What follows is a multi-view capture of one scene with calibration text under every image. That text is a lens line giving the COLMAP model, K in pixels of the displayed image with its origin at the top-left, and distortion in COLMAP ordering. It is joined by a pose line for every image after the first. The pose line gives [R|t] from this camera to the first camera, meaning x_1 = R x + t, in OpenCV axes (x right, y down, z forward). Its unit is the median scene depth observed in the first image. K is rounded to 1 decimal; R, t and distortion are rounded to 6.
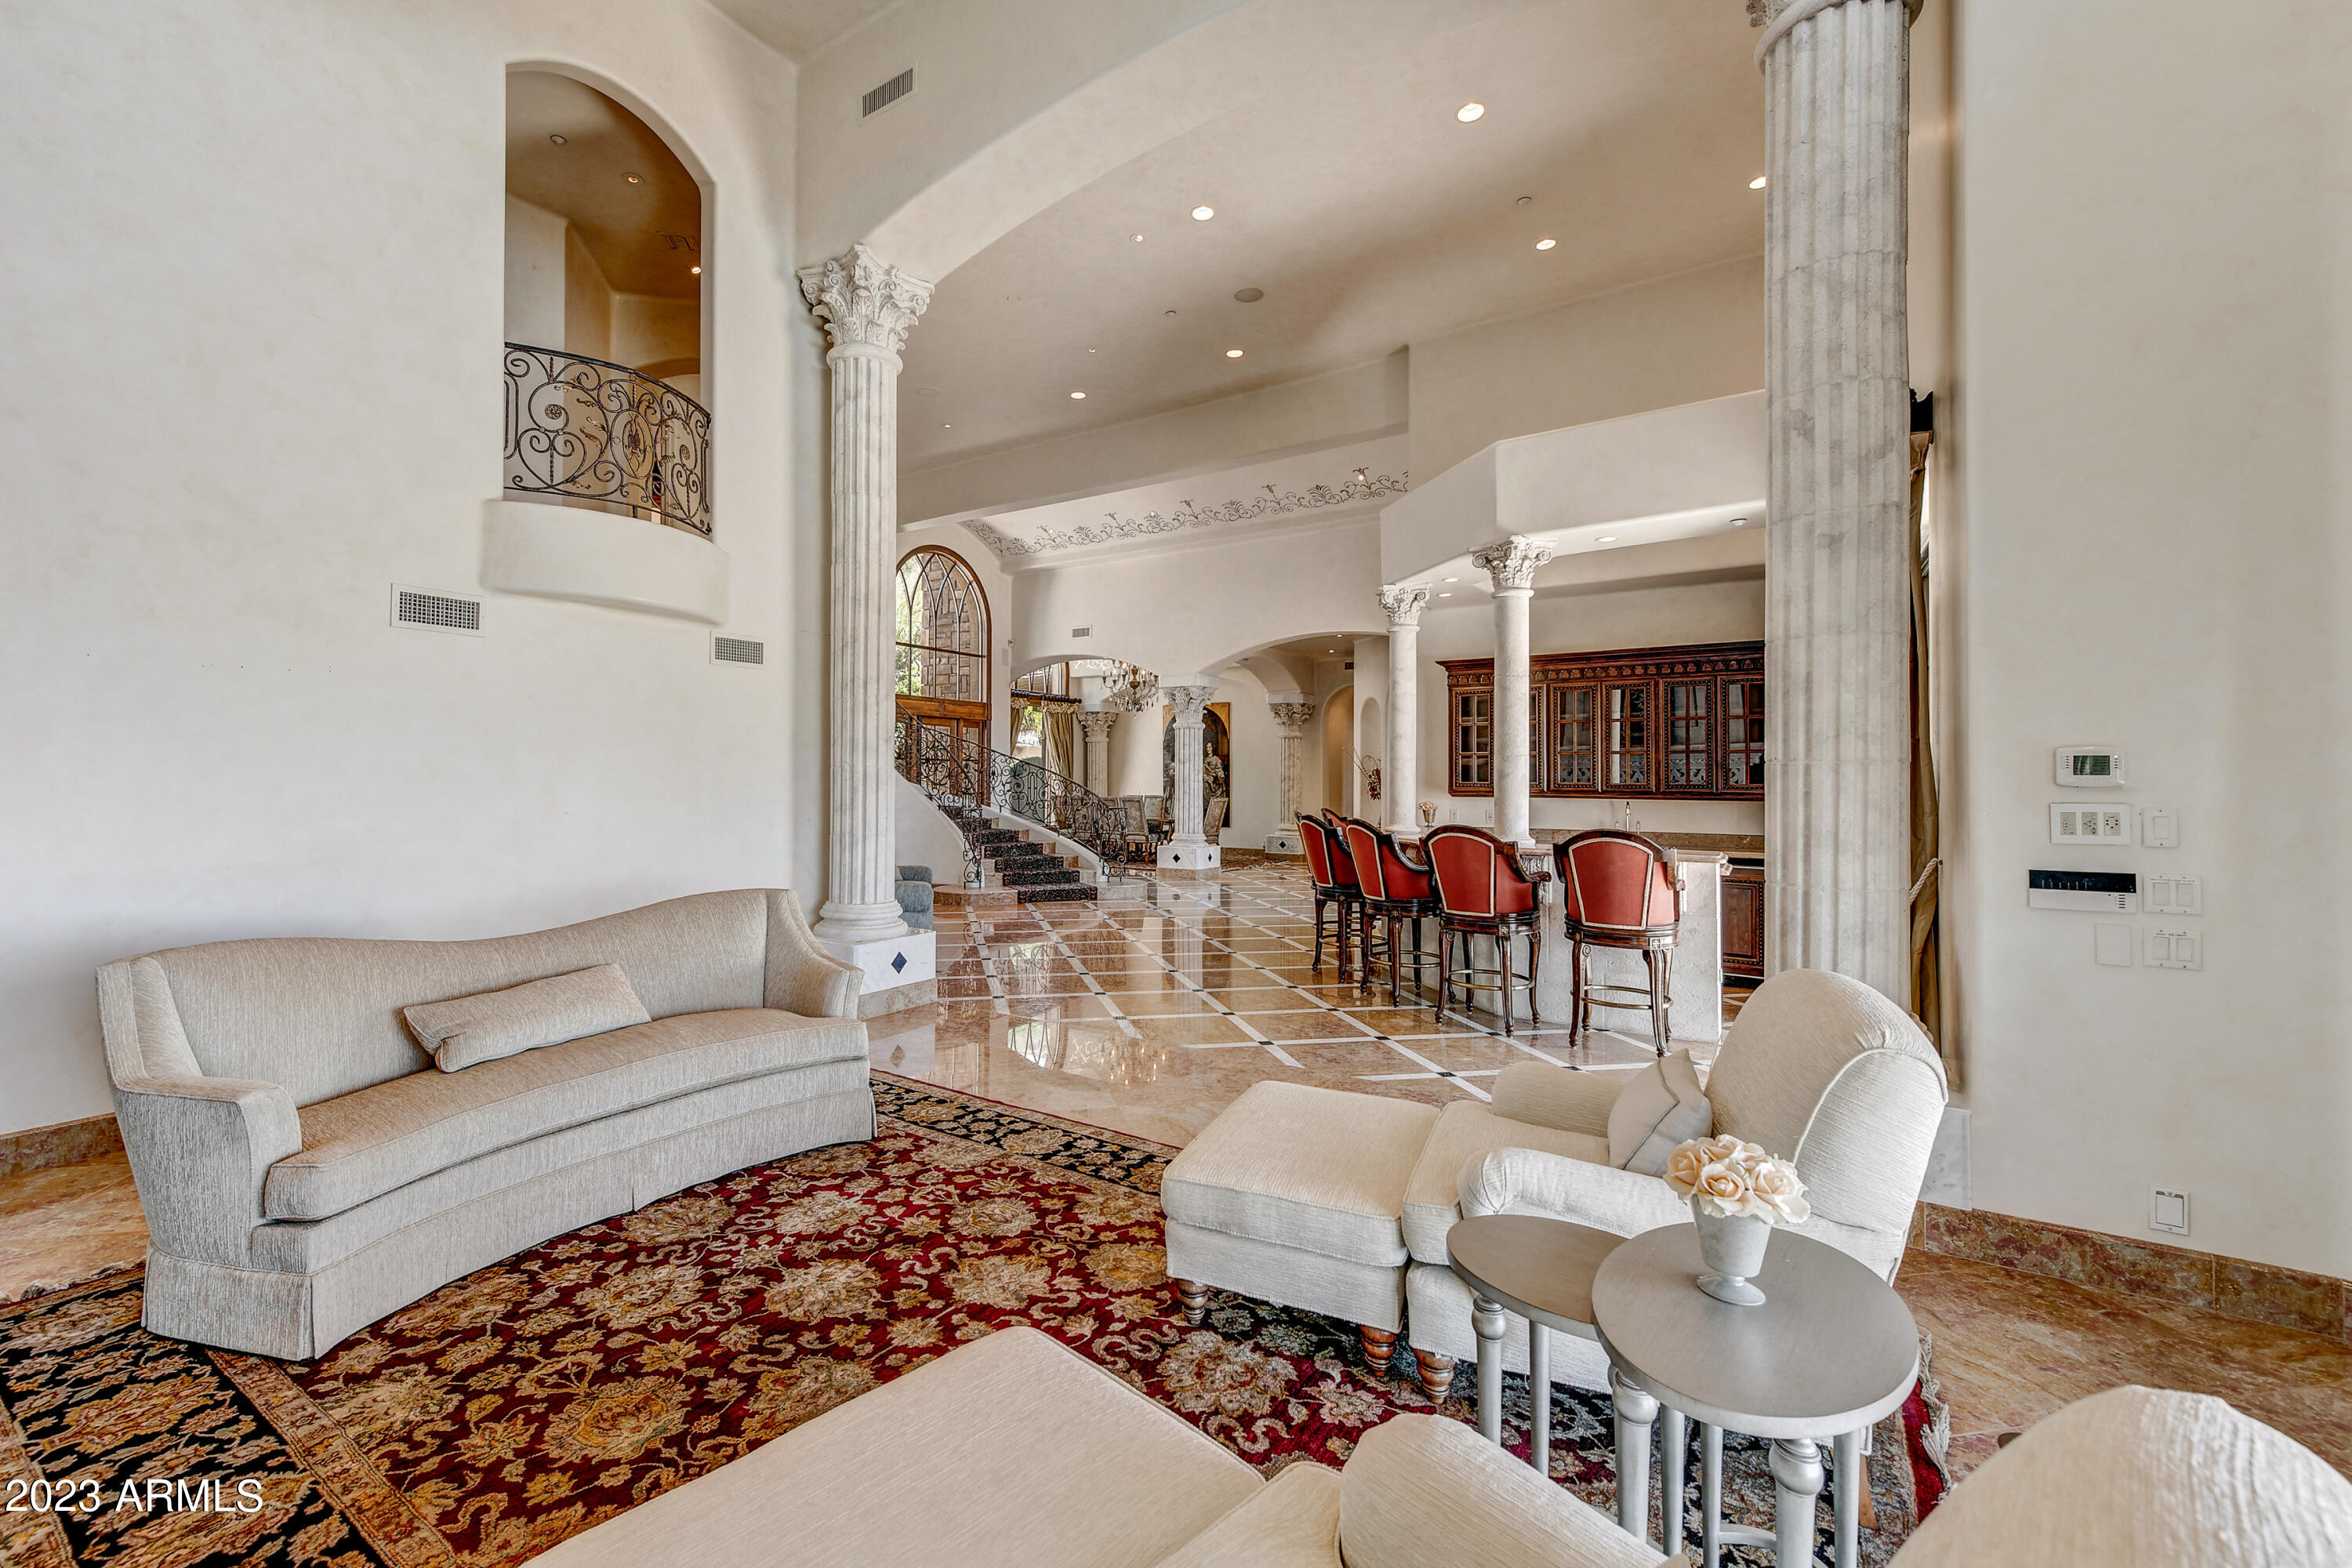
lens RADIAL K [[948.3, 0, 1182.1], [0, 948.3, 777.5], [0, 0, 1]] dist [0.013044, -0.000436]
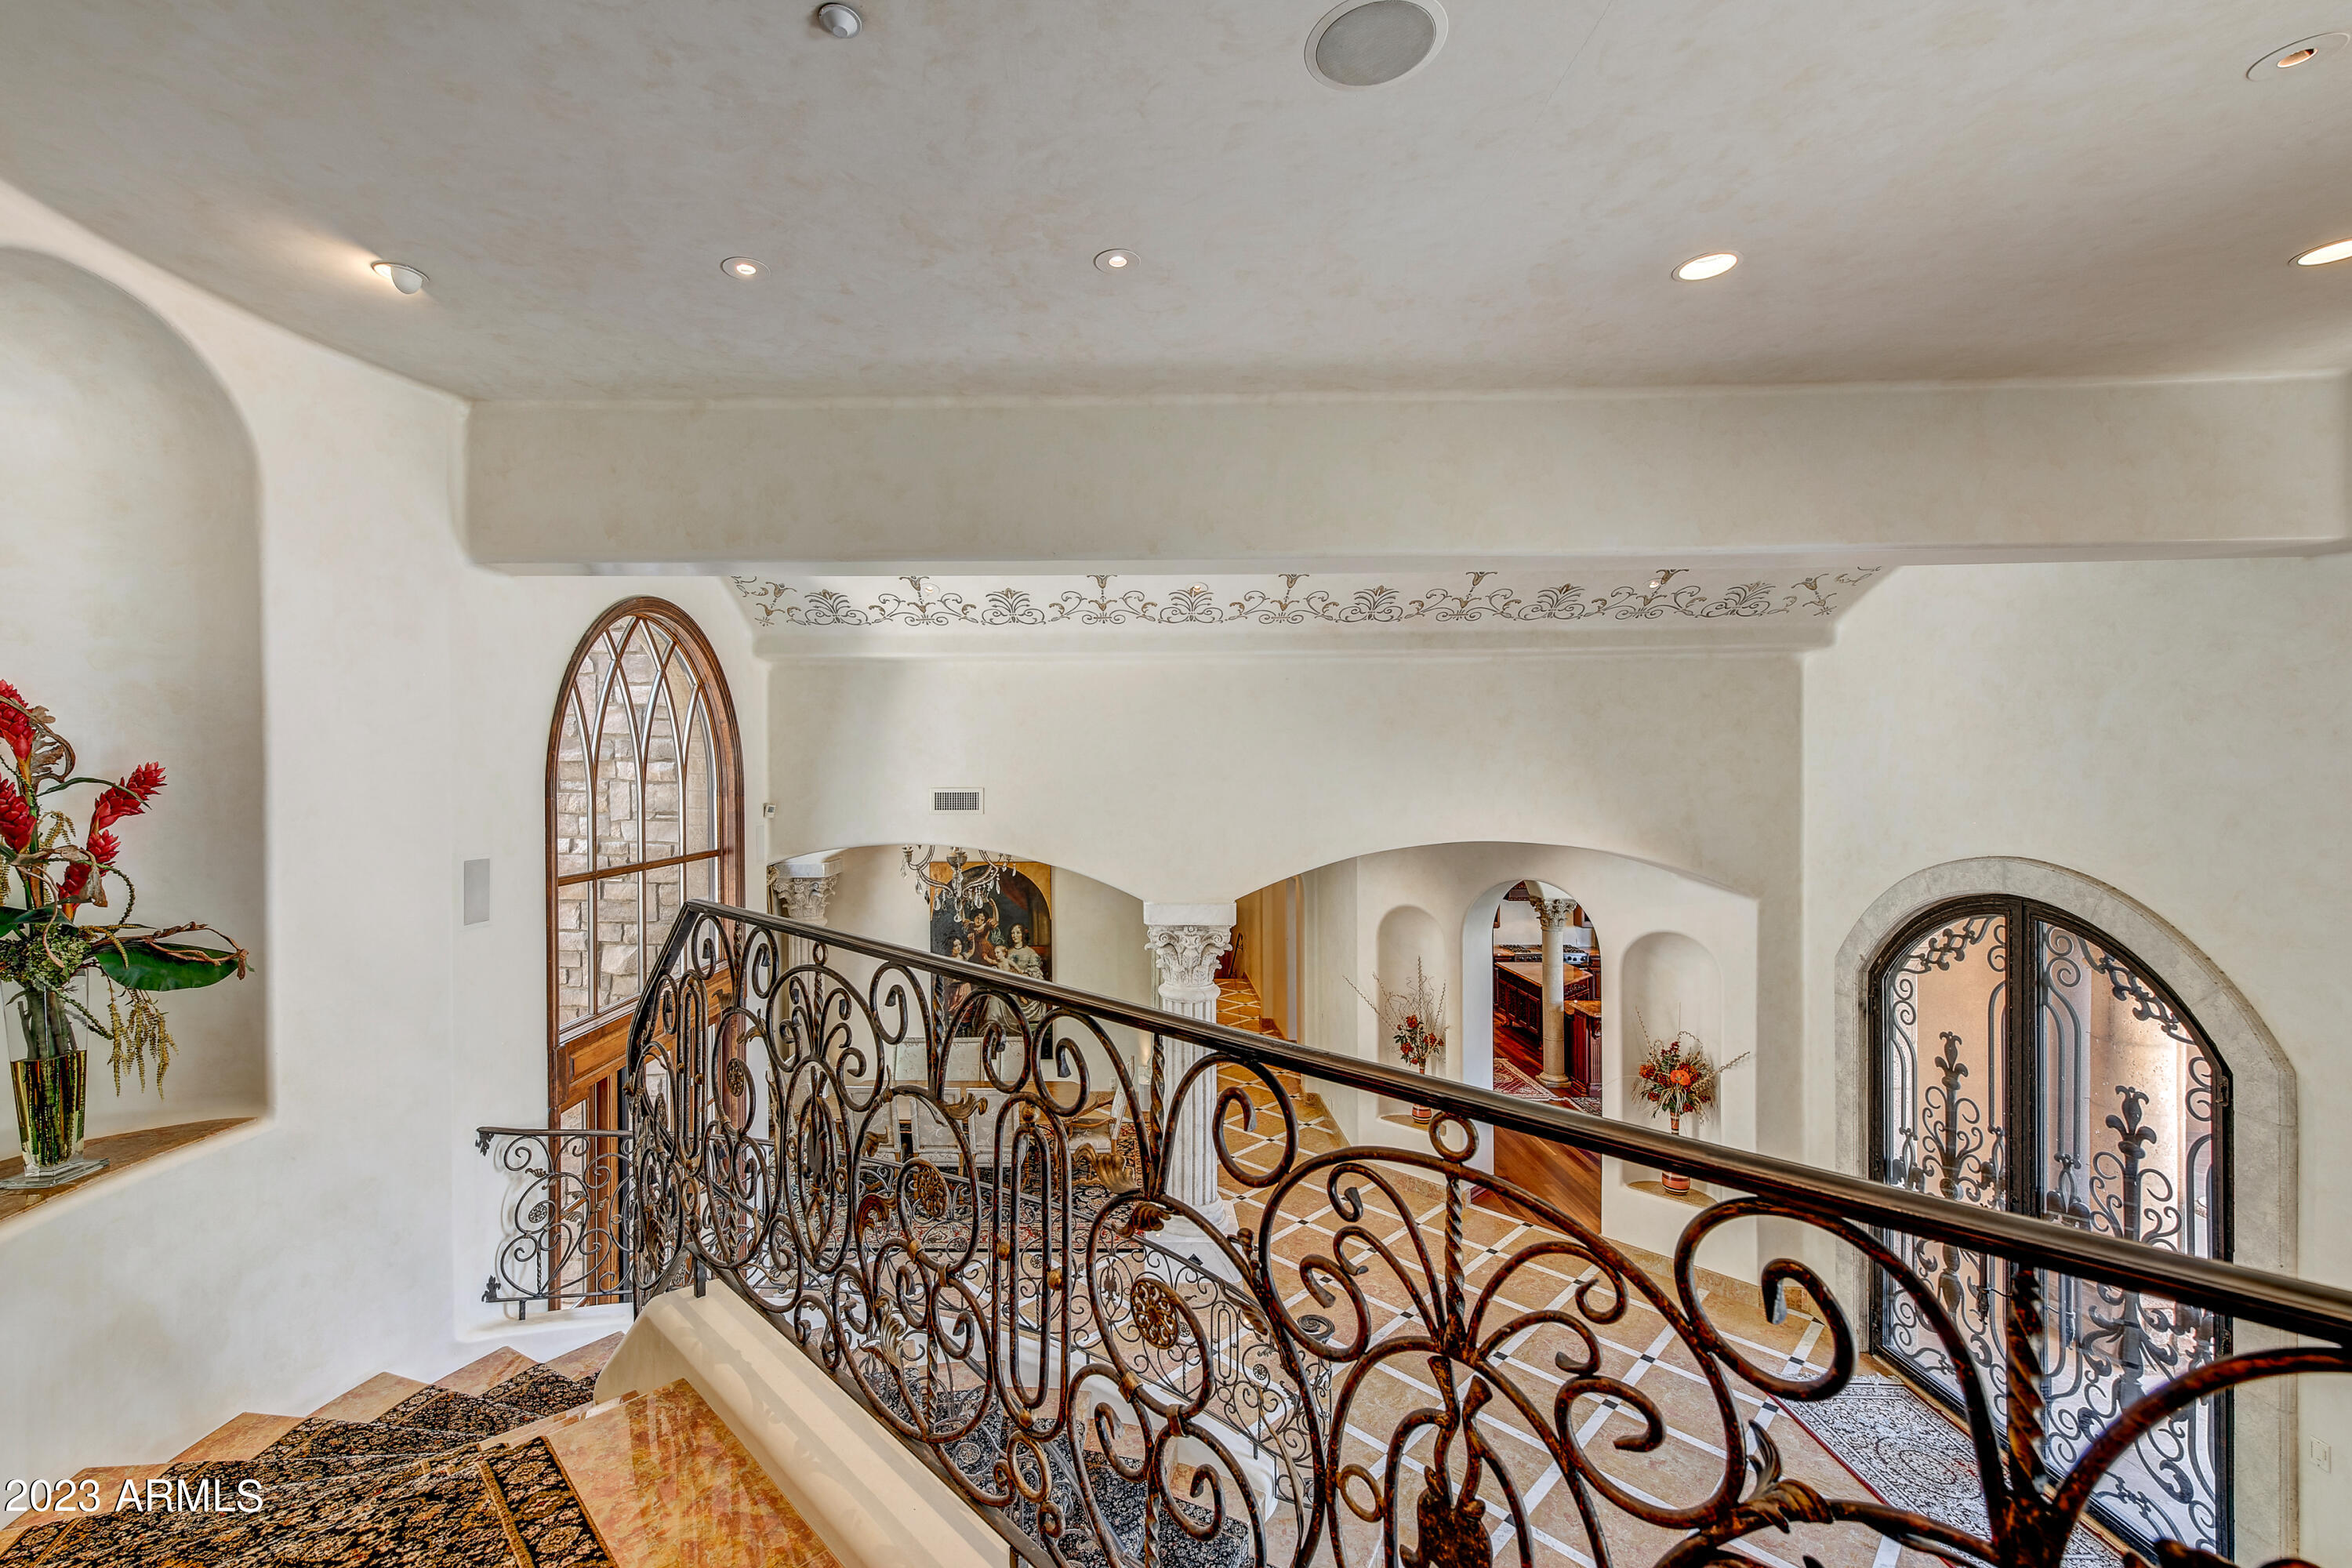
lens RADIAL K [[948.3, 0, 1166.2], [0, 948.3, 780.7], [0, 0, 1]] dist [0.013044, -0.000436]
pose [[0.839922, -0.009677, 0.542620, -0.272508], [0.007075, 0.999951, 0.006881, -0.164569], [-0.542661, -0.001940, 0.839950, 0.544294]]
